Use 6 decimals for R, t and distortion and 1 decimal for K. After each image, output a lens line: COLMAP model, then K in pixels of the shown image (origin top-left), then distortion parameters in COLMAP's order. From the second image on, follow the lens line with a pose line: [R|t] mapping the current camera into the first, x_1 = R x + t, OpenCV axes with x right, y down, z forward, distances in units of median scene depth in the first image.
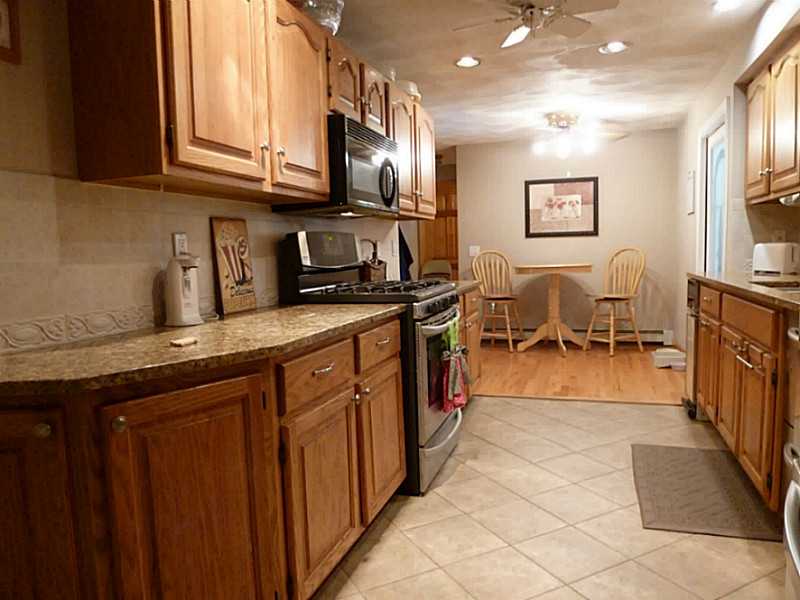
lens RADIAL K [[579.5, 0, 398.2], [0, 579.5, 303.4], [0, 0, 1]] dist [-0.080214, 0.042374]
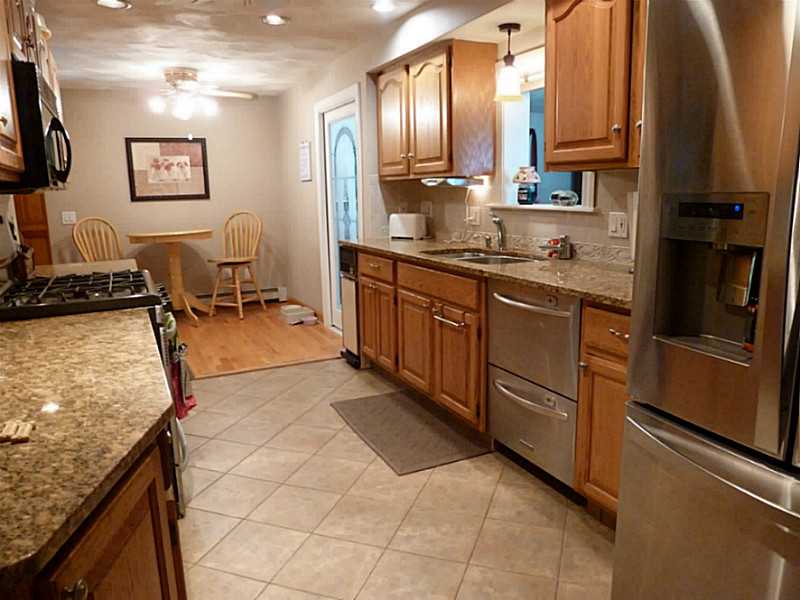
lens RADIAL K [[579.5, 0, 398.2], [0, 579.5, 303.4], [0, 0, 1]] dist [-0.080214, 0.042374]
pose [[0.712054, -0.124752, 0.690953, -0.154958], [0.062770, 0.991459, 0.114321, -0.040312], [-0.699313, -0.038031, 0.713803, 0.078523]]
